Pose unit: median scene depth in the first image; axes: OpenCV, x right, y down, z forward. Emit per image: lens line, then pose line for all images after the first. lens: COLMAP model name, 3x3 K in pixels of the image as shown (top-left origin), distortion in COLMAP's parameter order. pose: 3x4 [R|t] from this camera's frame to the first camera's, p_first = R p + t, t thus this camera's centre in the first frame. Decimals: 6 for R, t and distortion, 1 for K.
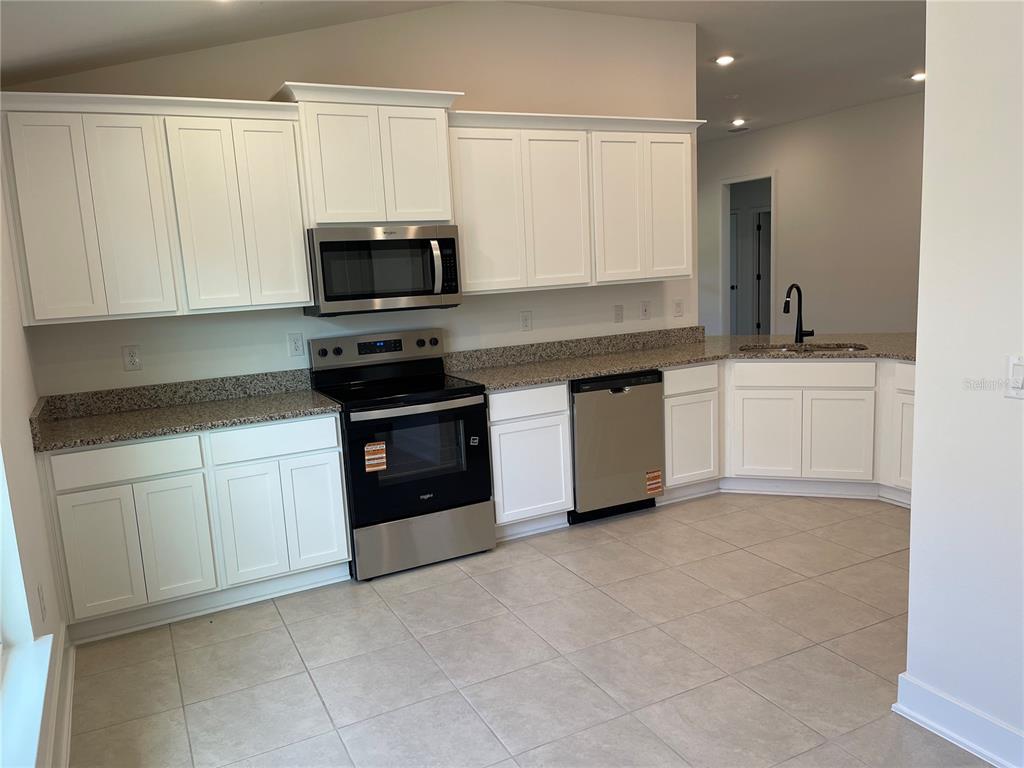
lens RADIAL K [[782.9, 0, 512.0], [0, 782.9, 384.0], [0, 0, 1]] dist [0.089722, 0.007994]
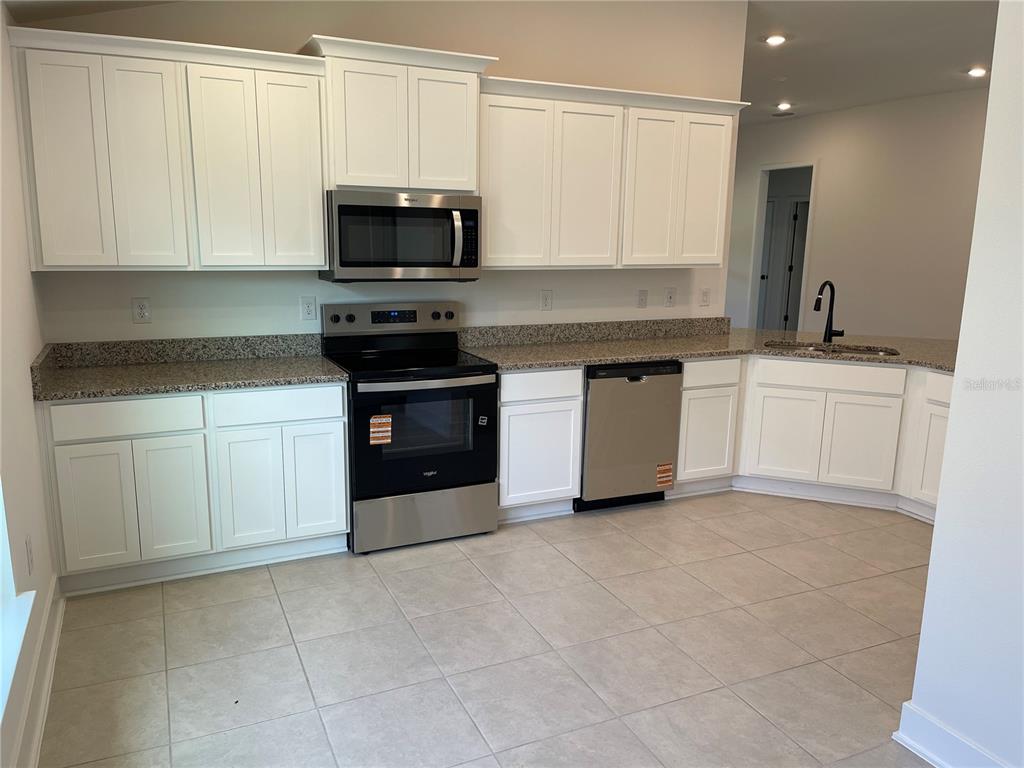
lens RADIAL K [[785.3, 0, 512.0], [0, 785.3, 384.0], [0, 0, 1]] dist [0.089495, -0.008239]
pose [[0.997034, 0.073427, -0.023058, 0.007458], [-0.072587, 0.996734, 0.035377, -0.010484], [0.025580, -0.033599, 0.999108, 0.027119]]
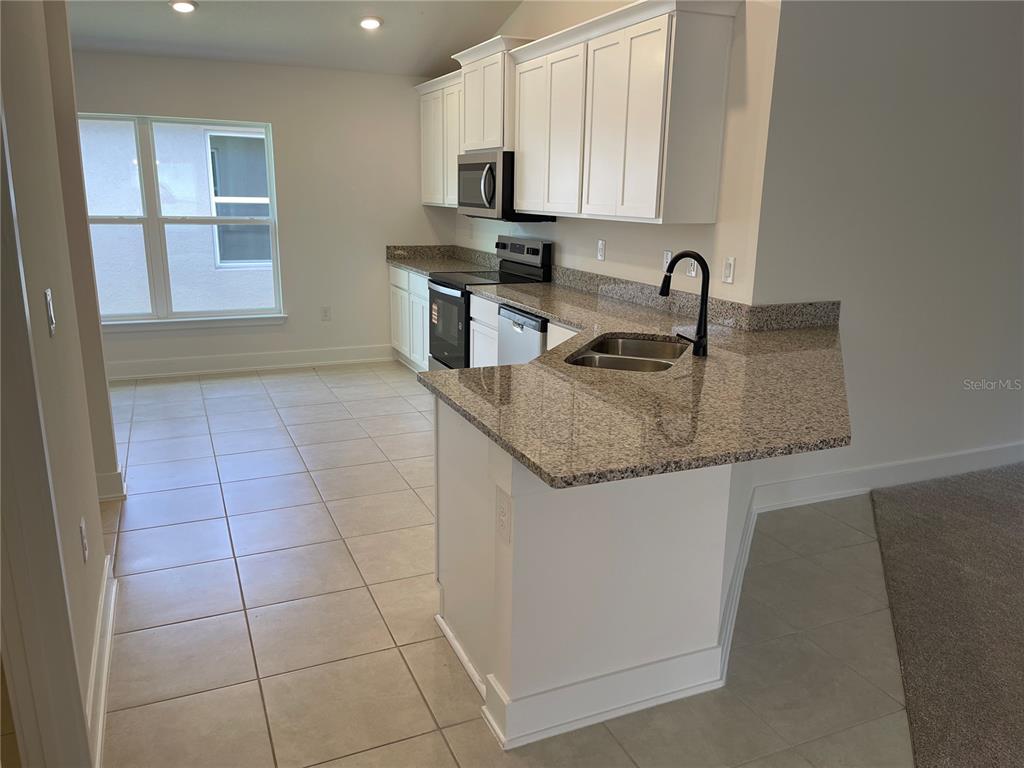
lens RADIAL K [[765.0, 0, 512.0], [0, 765.0, 384.0], [0, 0, 1]] dist [0.010543, -0.002709]
pose [[-0.060399, 0.296580, -0.953096, 1.241777], [-0.170951, 0.937658, 0.302610, -0.245683], [0.983426, 0.181210, -0.005933, 1.188260]]
